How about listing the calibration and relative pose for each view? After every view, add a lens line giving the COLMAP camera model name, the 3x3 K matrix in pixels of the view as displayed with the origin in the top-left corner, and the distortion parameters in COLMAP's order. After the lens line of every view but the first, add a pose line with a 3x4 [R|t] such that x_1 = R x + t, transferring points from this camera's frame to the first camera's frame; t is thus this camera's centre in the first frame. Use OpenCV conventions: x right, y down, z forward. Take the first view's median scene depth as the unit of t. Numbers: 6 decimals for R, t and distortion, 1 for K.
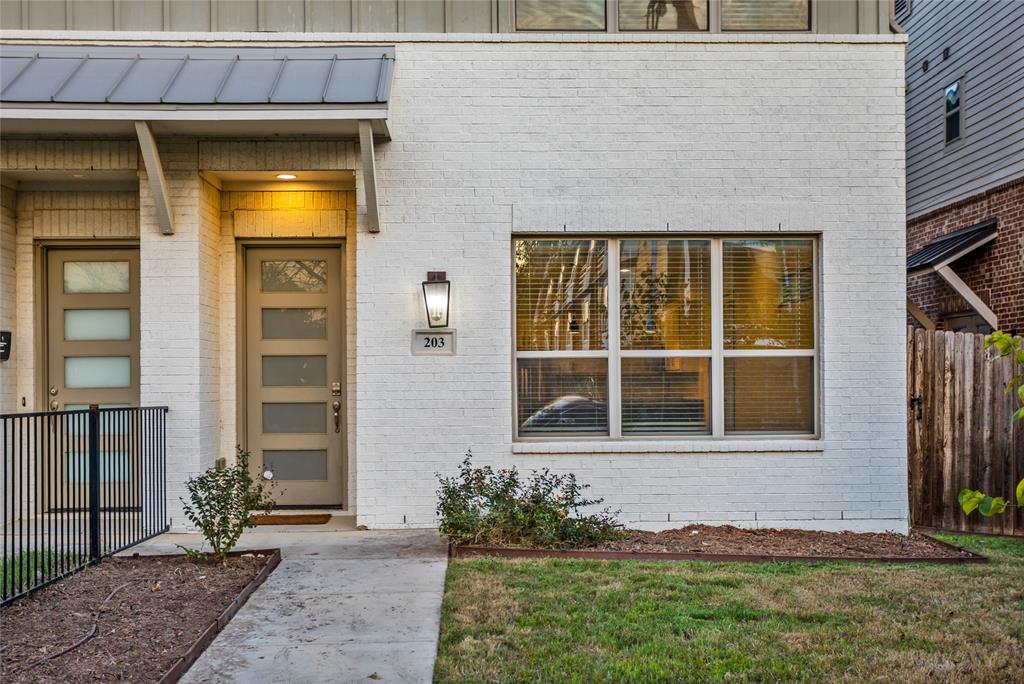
lens RADIAL K [[1145.6, 0, 510.5], [0, 1145.6, 362.3], [0, 0, 1]] dist [0.063346, -0.014598]
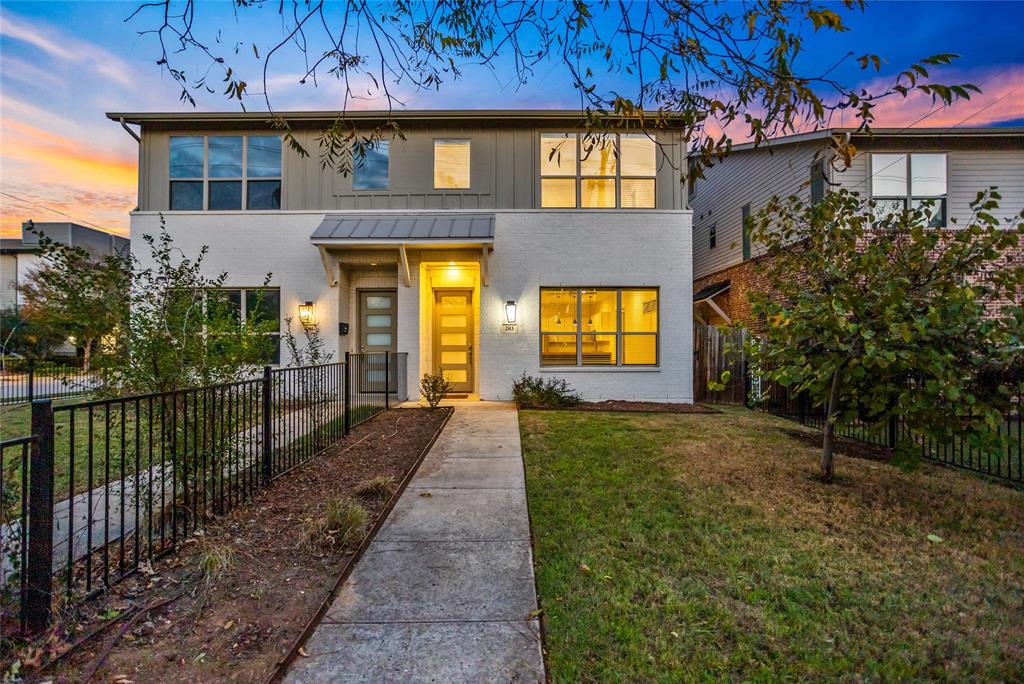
lens RADIAL K [[501.1, 0, 514.9], [0, 501.1, 337.1], [0, 0, 1]] dist [-0.006189, 0.000417]
pose [[0.999838, 0.004667, -0.017409, -0.037376], [-0.004667, 0.999989, 0.000041, 0.002015], [0.017409, 0.000040, 0.999848, -0.136077]]
